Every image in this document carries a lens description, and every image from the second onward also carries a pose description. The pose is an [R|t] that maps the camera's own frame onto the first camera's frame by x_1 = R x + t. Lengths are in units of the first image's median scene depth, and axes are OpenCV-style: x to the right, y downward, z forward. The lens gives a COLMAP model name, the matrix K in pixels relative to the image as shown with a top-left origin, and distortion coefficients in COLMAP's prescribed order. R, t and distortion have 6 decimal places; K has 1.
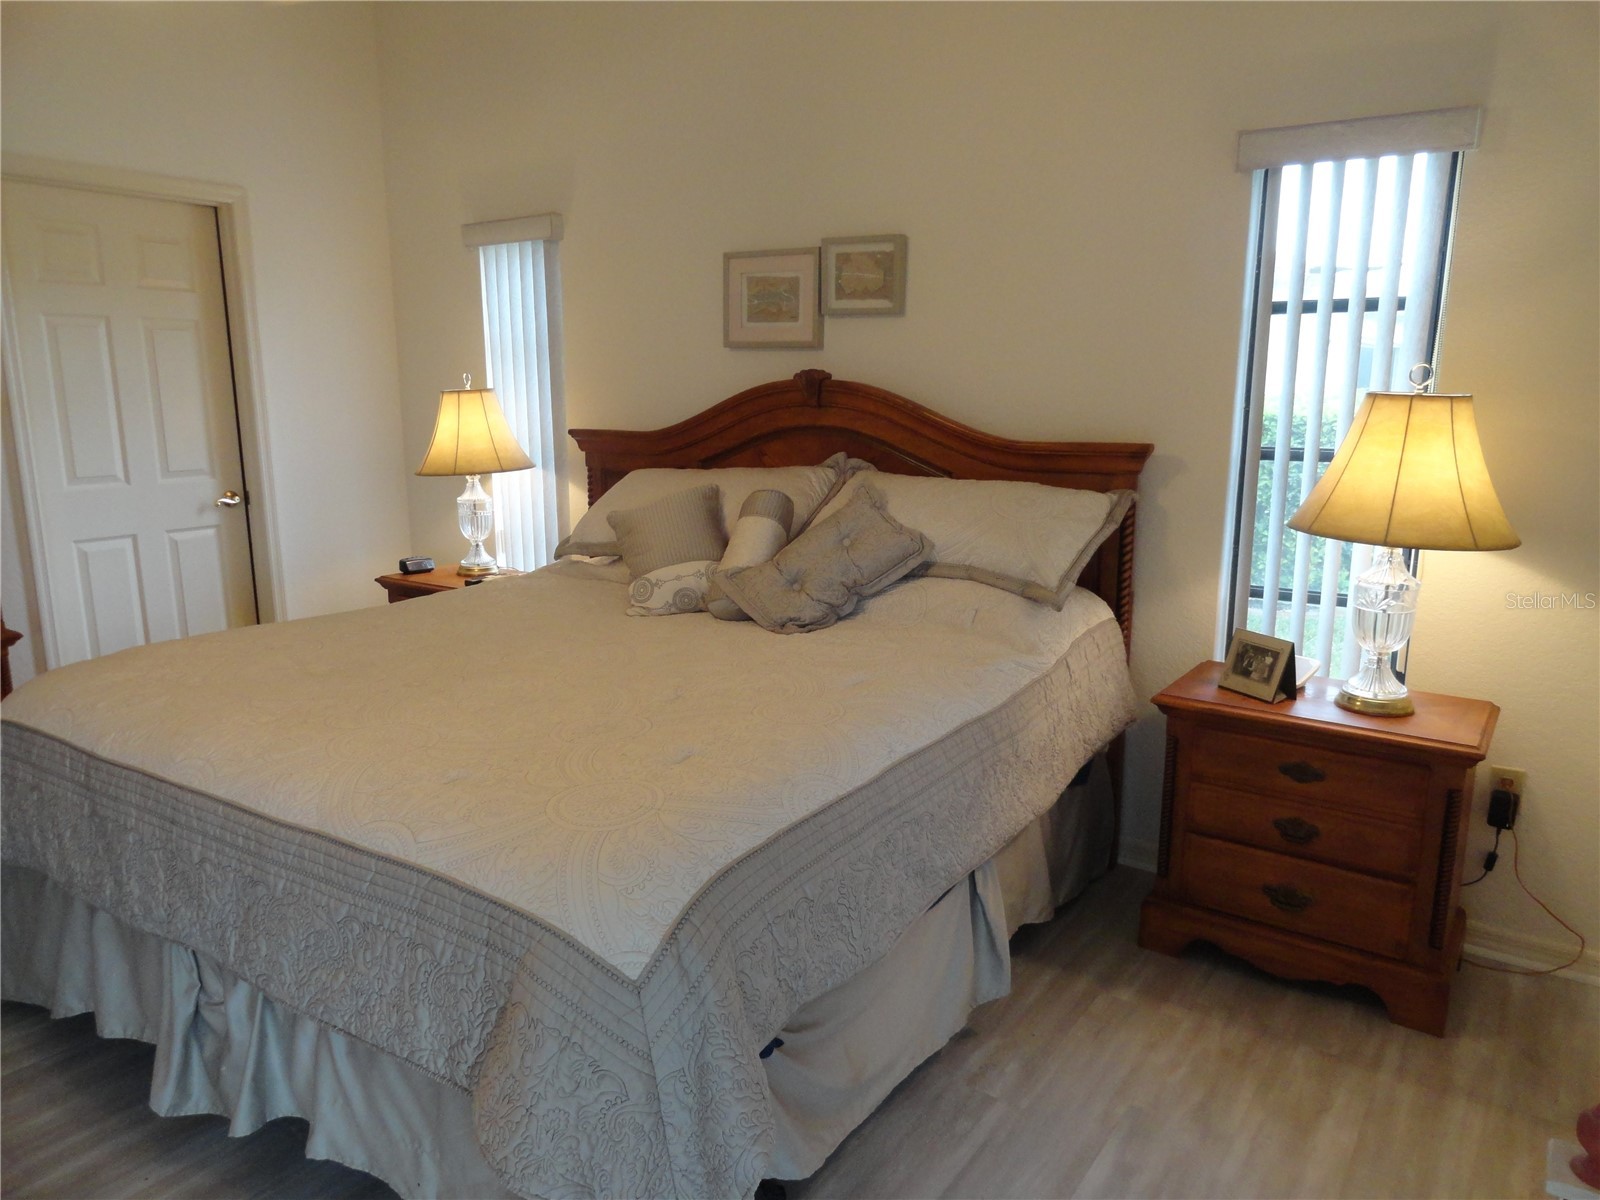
lens RADIAL K [[1106.3, 0, 799.2], [0, 1106.3, 609.2], [0, 0, 1]] dist [0.004115, -0.000122]
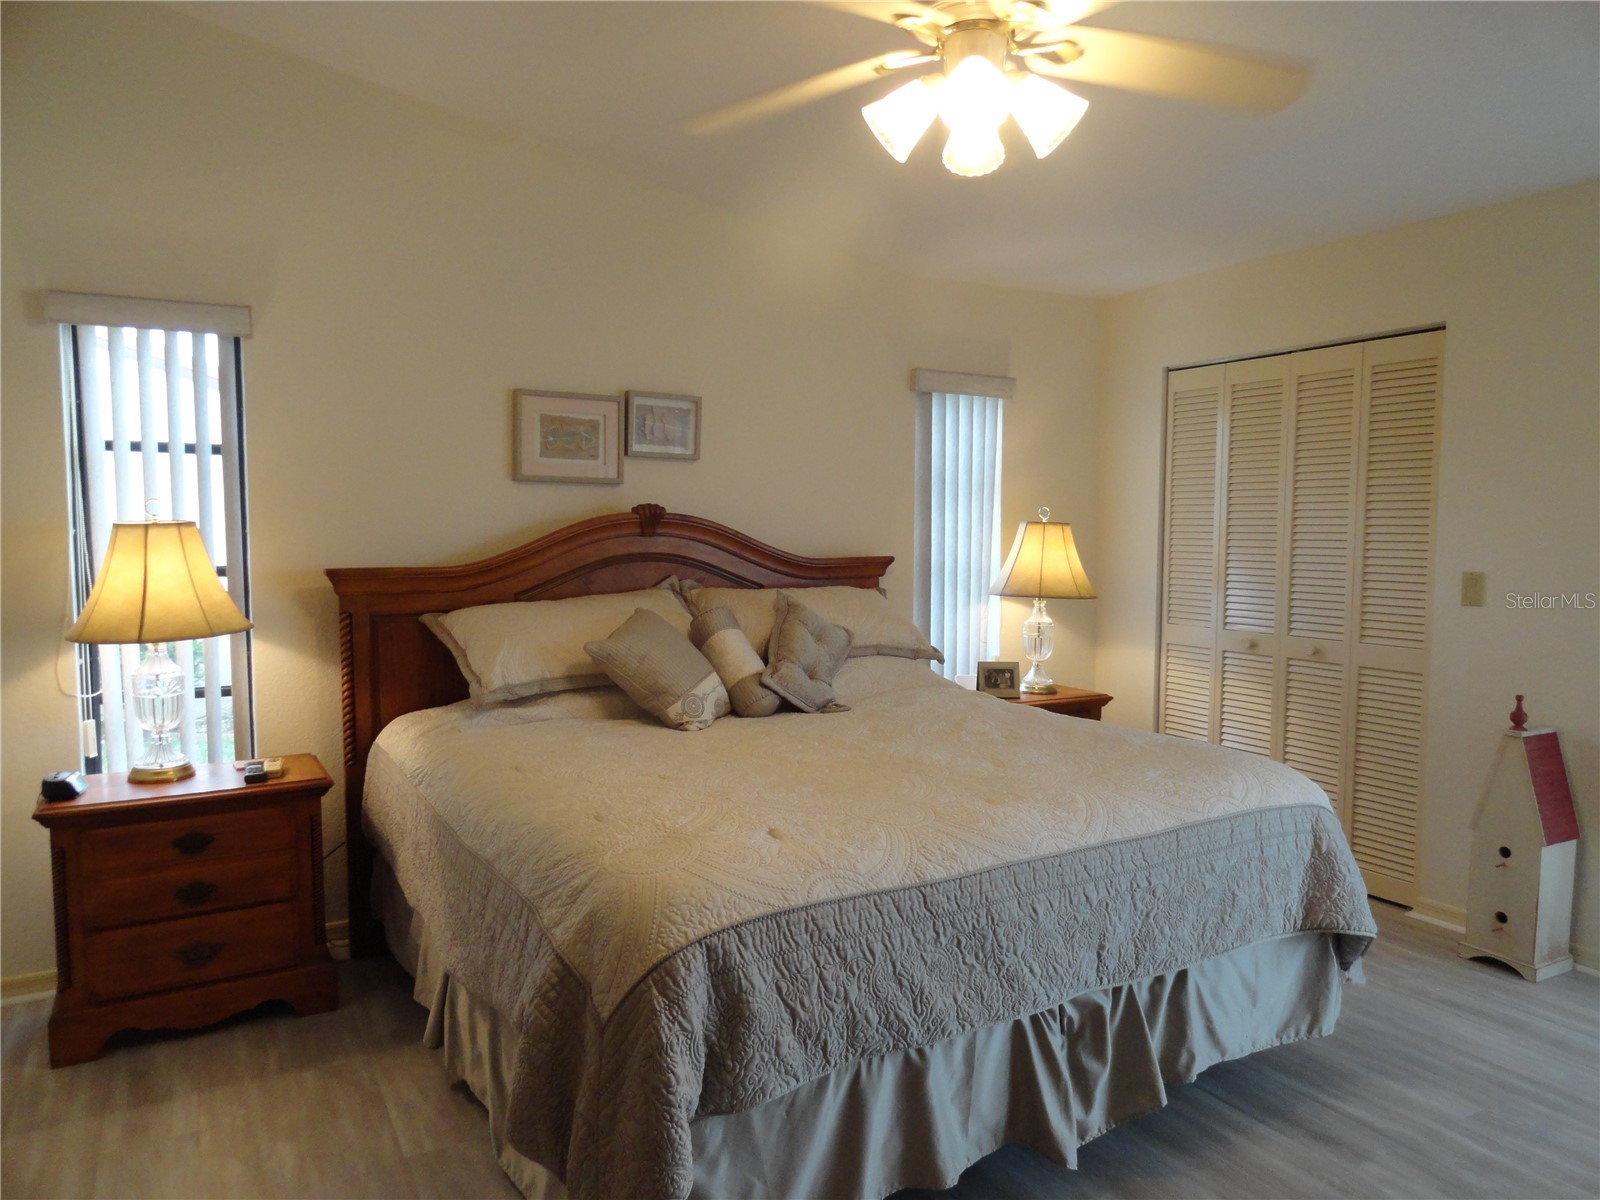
lens RADIAL K [[1106.3, 0, 799.2], [0, 1106.3, 609.2], [0, 0, 1]] dist [0.004115, -0.000122]
pose [[0.440322, -0.075011, 0.894701, -0.914027], [0.176310, 0.984326, -0.004245, -0.076576], [-0.880359, 0.159614, 0.446645, 0.366787]]
